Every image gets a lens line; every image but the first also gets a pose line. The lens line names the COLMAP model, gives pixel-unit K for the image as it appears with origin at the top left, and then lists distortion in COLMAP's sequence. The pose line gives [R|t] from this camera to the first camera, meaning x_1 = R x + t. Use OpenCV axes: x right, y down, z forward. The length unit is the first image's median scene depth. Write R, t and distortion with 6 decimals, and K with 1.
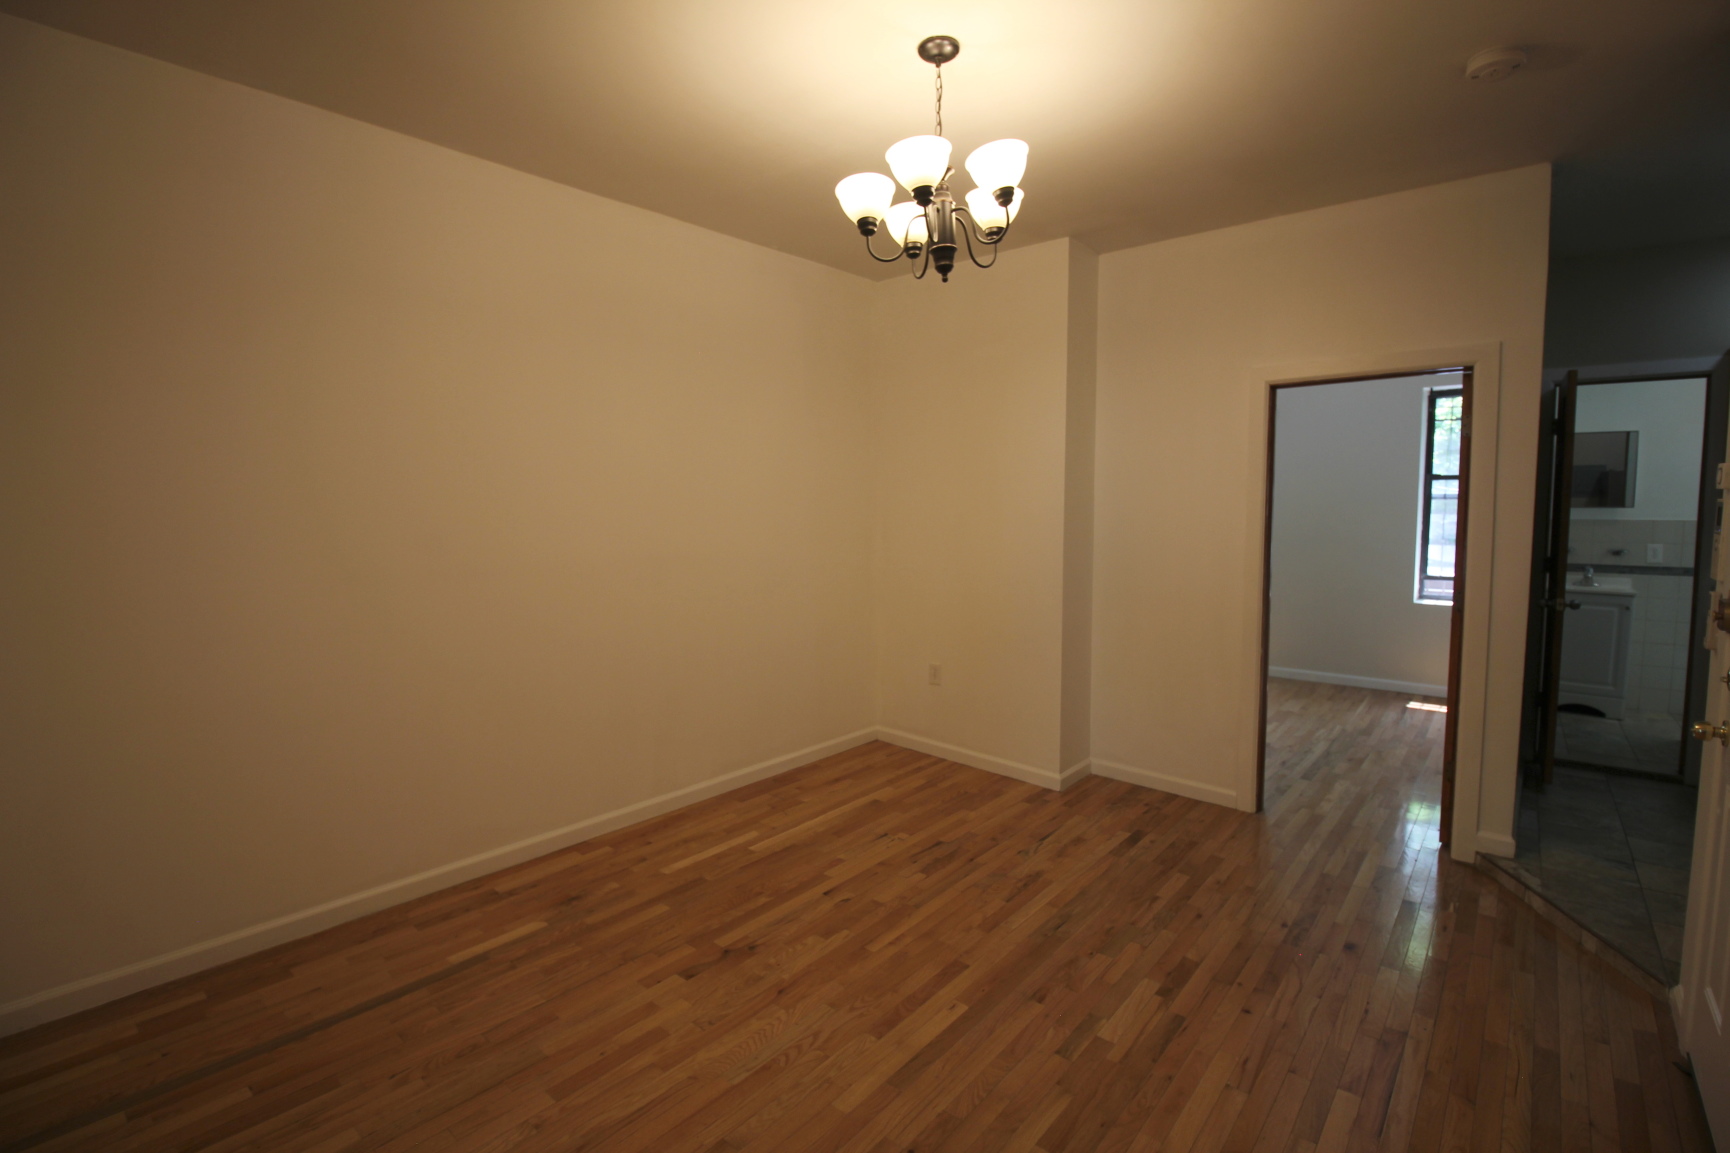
lens RADIAL K [[806.6, 0, 883.2], [0, 806.6, 568.8], [0, 0, 1]] dist [-0.001567, -0.002444]
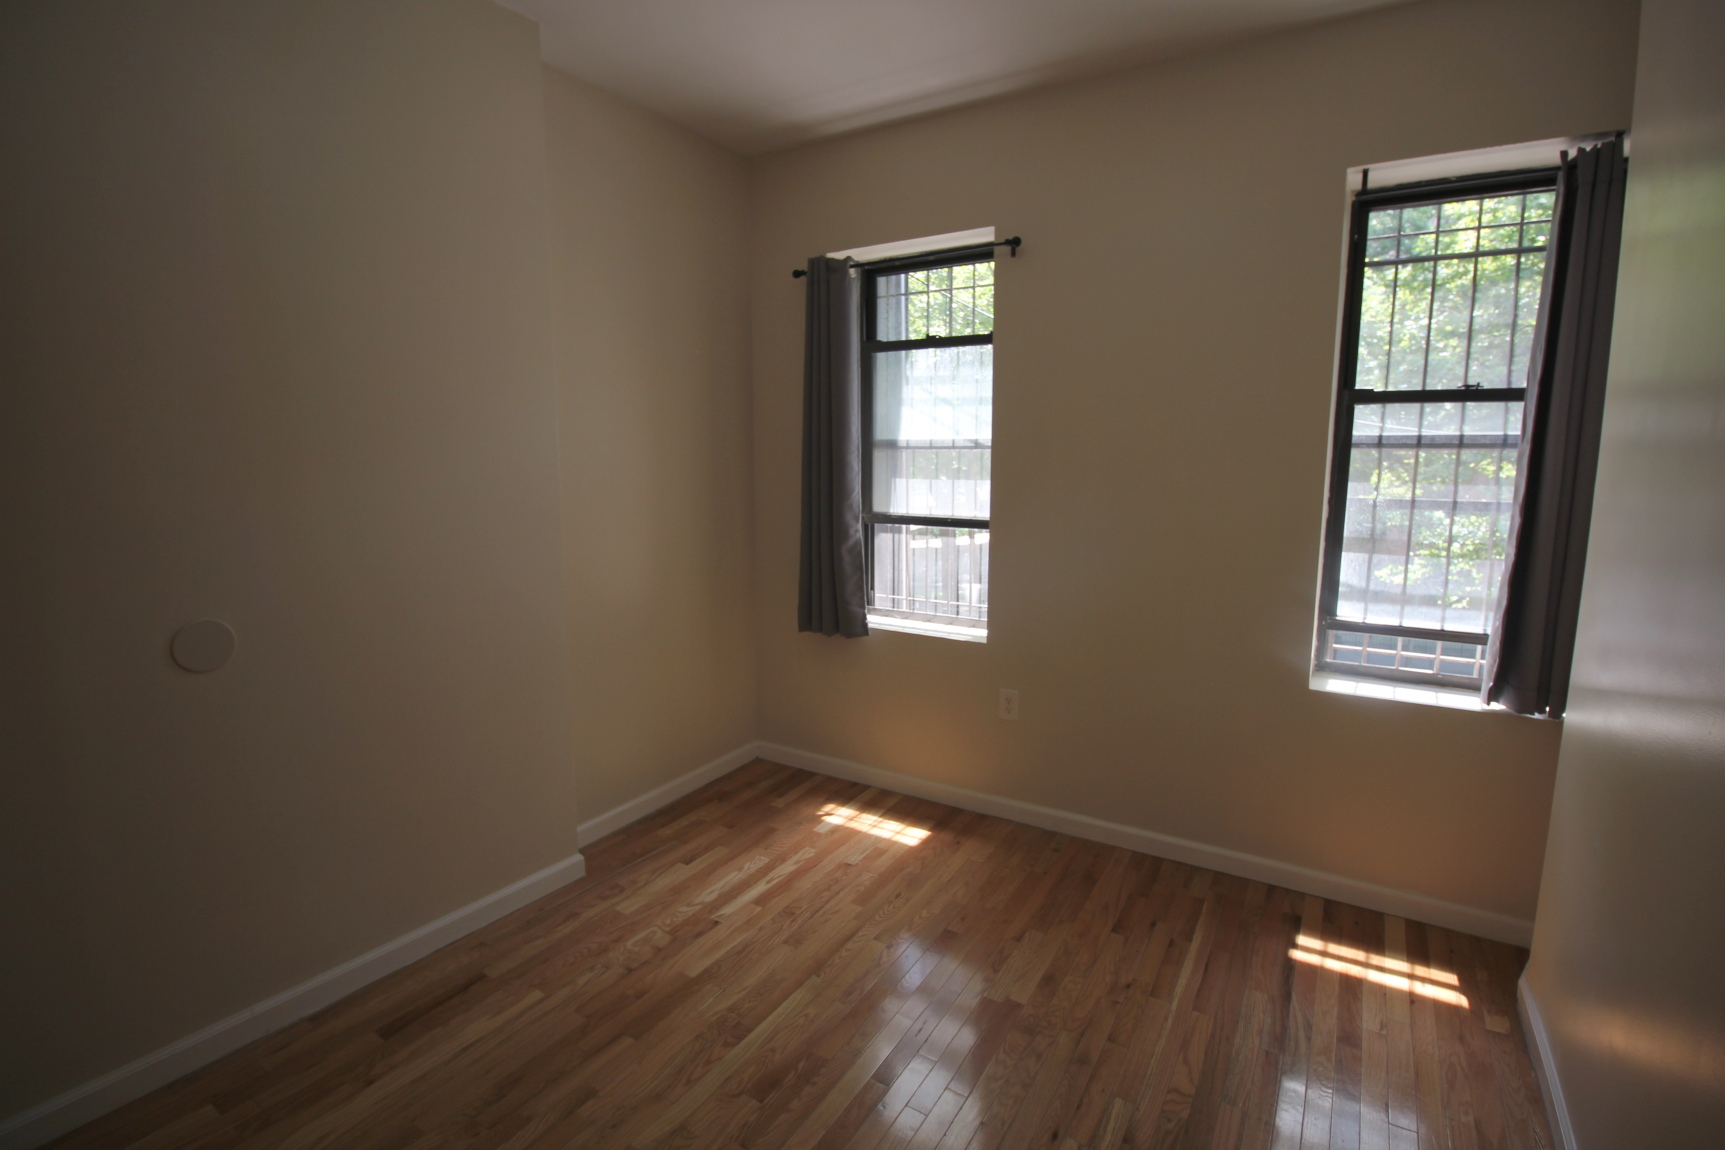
lens RADIAL K [[804.3, 0, 869.9], [0, 804.3, 568.5], [0, 0, 1]] dist [-0.001567, -0.002444]
pose [[0.992143, -0.012090, 0.124527, 0.746188], [0.004856, 0.998291, 0.058237, -0.097193], [-0.125018, -0.057175, 0.990506, 1.214964]]
